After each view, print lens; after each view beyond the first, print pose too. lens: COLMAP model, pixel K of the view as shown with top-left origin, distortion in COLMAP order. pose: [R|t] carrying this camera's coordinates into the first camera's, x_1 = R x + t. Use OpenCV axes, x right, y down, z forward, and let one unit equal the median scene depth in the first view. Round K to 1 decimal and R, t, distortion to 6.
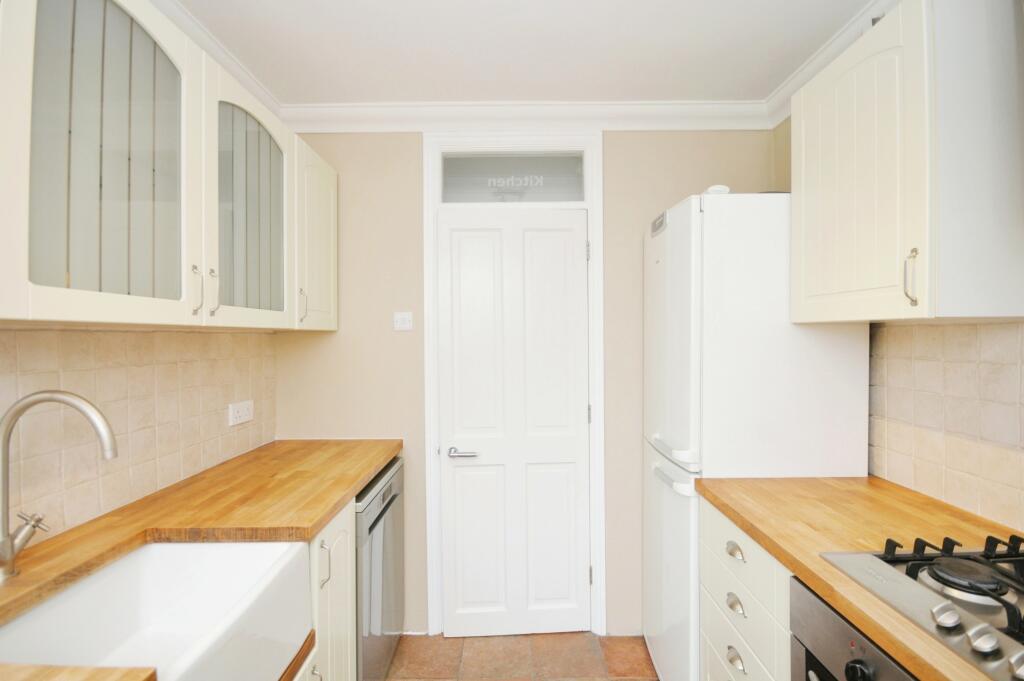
lens RADIAL K [[451.1, 0, 512.4], [0, 451.1, 333.2], [0, 0, 1]] dist [0.008284, -0.008495]
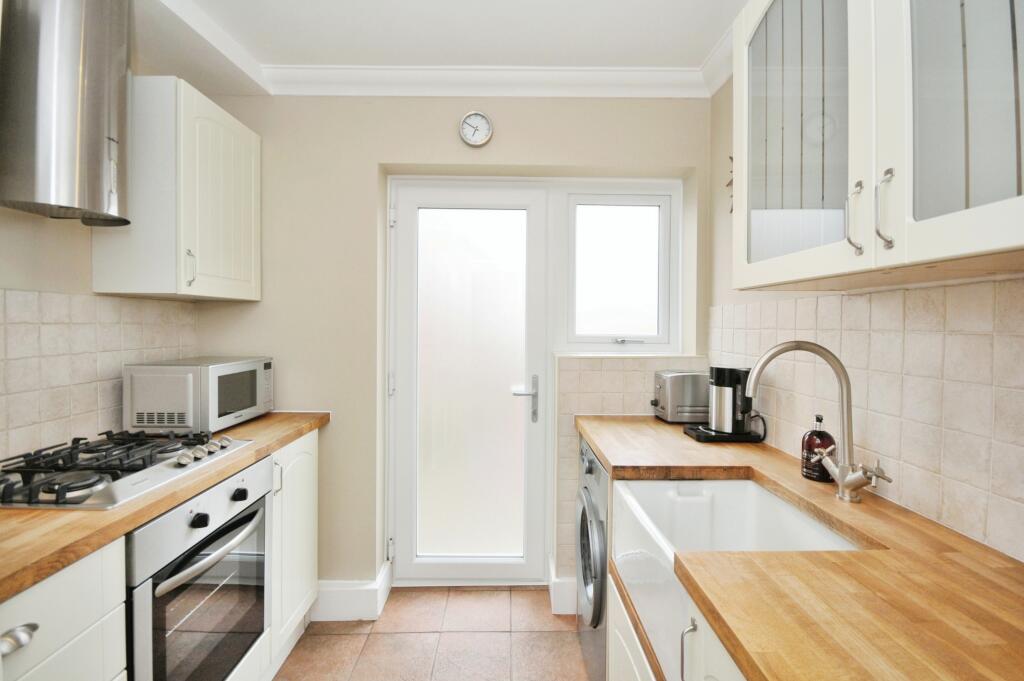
lens RADIAL K [[456.9, 0, 512.9], [0, 456.9, 324.2], [0, 0, 1]] dist [0.011141, -0.008367]
pose [[-0.999840, 0.000622, -0.017883, -0.159226], [0.000719, 0.999985, -0.005420, 0.061570], [0.017879, -0.005432, -0.999825, 1.547755]]
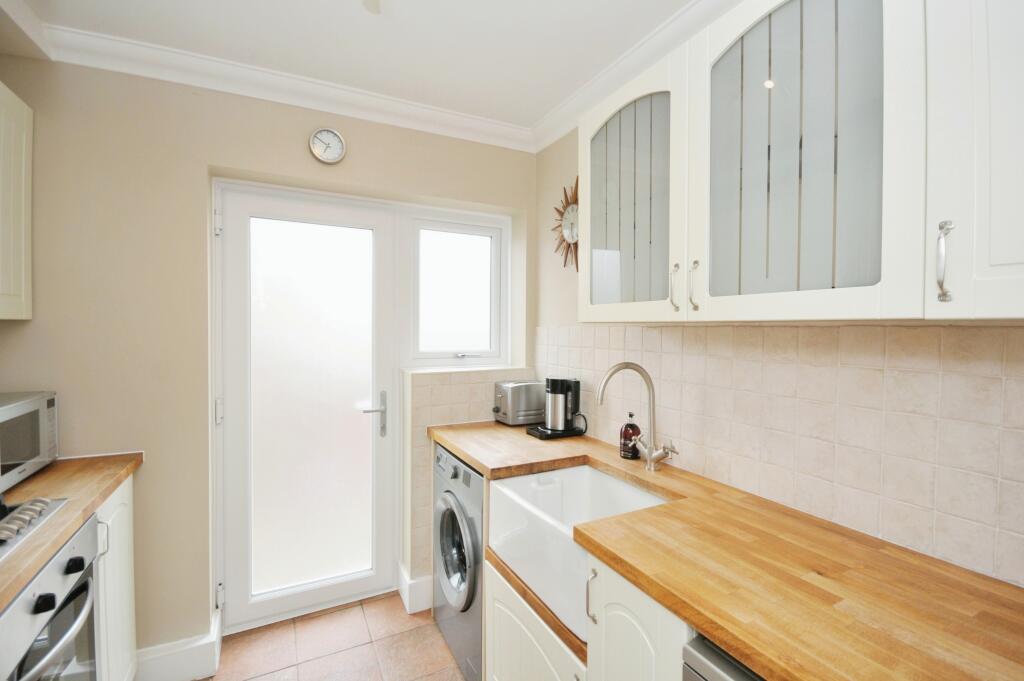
lens RADIAL K [[451.1, 0, 512.4], [0, 451.1, 333.2], [0, 0, 1]] dist [0.008284, -0.008495]
pose [[-0.889422, 0.007846, -0.457020, 0.105244], [0.004716, 0.999957, 0.007988, -0.000036], [0.457063, 0.004950, -0.889421, 1.623438]]
